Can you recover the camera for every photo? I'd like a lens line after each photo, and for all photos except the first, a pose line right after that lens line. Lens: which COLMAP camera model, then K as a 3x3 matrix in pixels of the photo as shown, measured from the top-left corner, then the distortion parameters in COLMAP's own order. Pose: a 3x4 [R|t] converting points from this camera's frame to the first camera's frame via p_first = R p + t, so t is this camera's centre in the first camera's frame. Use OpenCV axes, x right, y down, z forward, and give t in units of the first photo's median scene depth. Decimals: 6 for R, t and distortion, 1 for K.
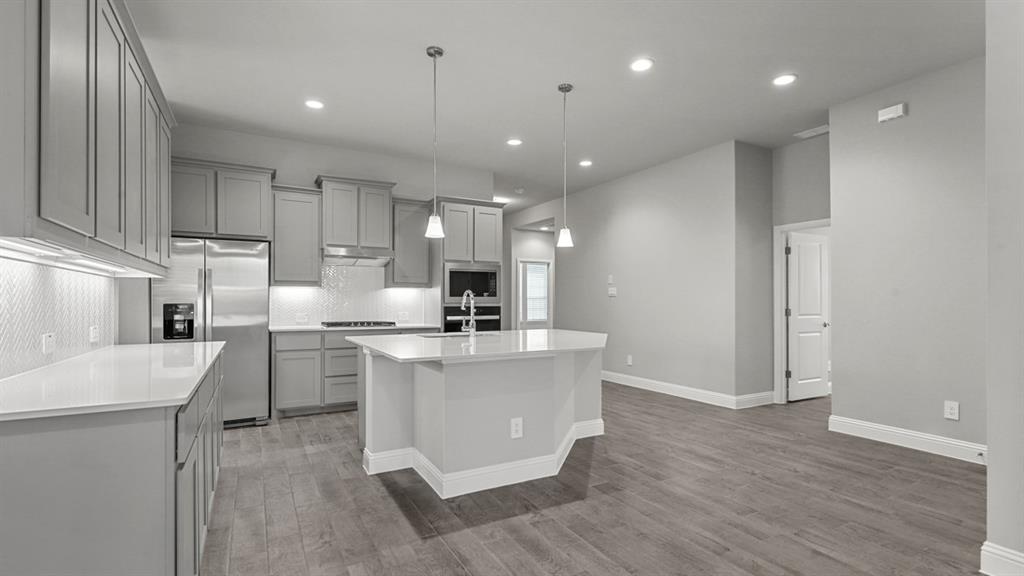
lens RADIAL K [[468.9, 0, 512.3], [0, 468.9, 301.5], [0, 0, 1]] dist [0.002024, 0.000267]
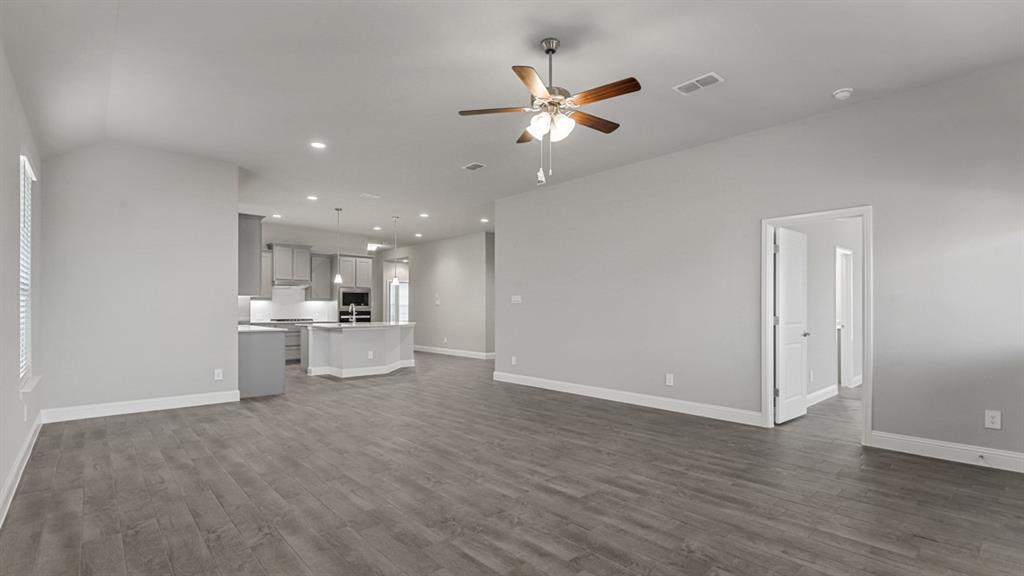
lens RADIAL K [[468.9, 0, 512.3], [0, 468.9, 301.5], [0, 0, 1]] dist [0.002024, 0.000267]
pose [[0.973754, 0.001697, 0.227595, 0.131648], [0.001664, 0.999892, -0.014576, 0.001139], [-0.227595, 0.014572, 0.973647, -1.270779]]
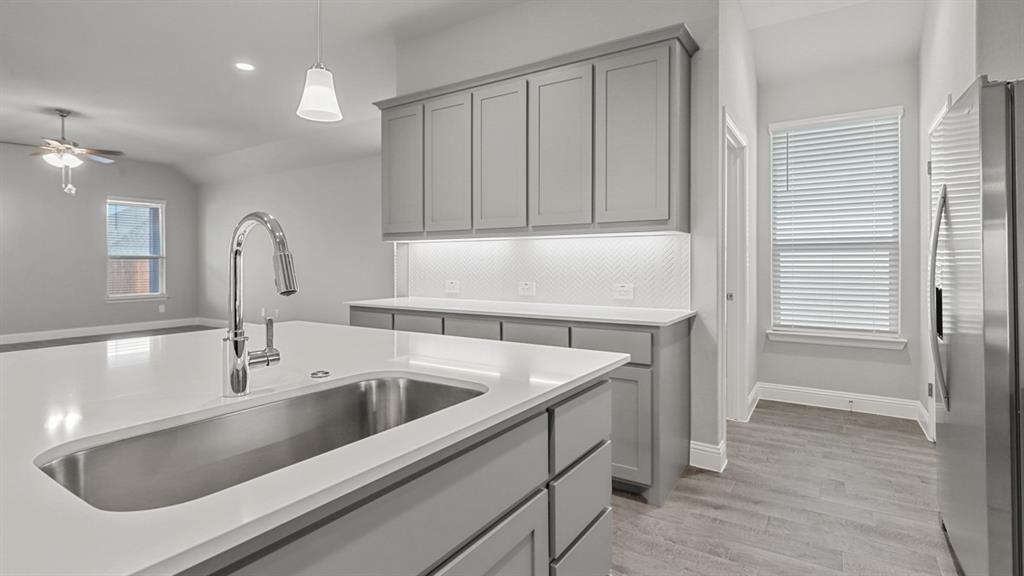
lens RADIAL K [[487.9, 0, 509.1], [0, 487.9, 261.0], [0, 0, 1]] dist [-0.000974, -0.000374]
pose [[-0.881784, -0.001561, -0.471651, -0.082624], [0.001838, 0.999976, -0.006746, 0.002191], [0.471650, -0.006815, -0.881760, 1.145709]]
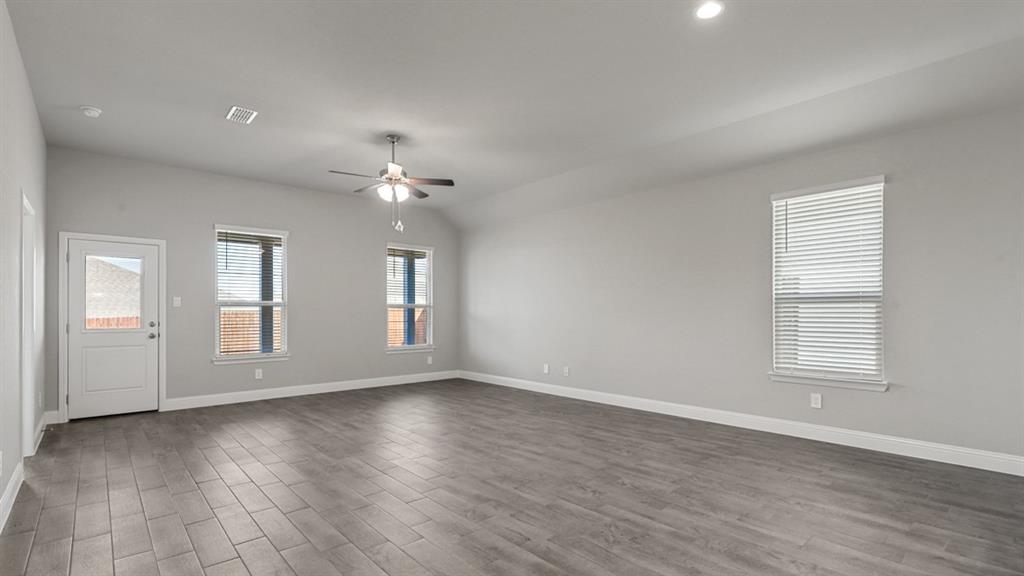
lens RADIAL K [[465.8, 0, 514.3], [0, 465.8, 300.3], [0, 0, 1]] dist [0.002303, 0.000065]
pose [[-0.974290, -0.007948, -0.225157, 0.324402], [-0.001045, 0.999526, -0.030765, 0.003094], [0.225295, -0.029739, -0.973837, 0.545831]]
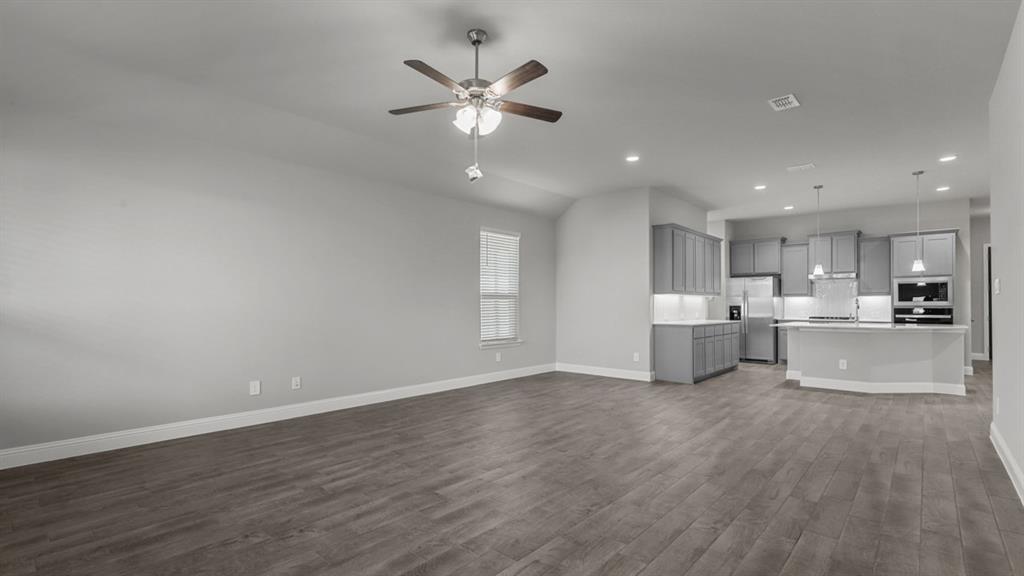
lens RADIAL K [[465.8, 0, 514.3], [0, 465.8, 300.3], [0, 0, 1]] dist [0.002303, 0.000065]
pose [[0.333920, -0.011115, -0.942536, 1.038653], [0.000788, 0.999933, -0.011512, 0.002662], [0.942601, 0.003101, 0.333906, -0.762185]]
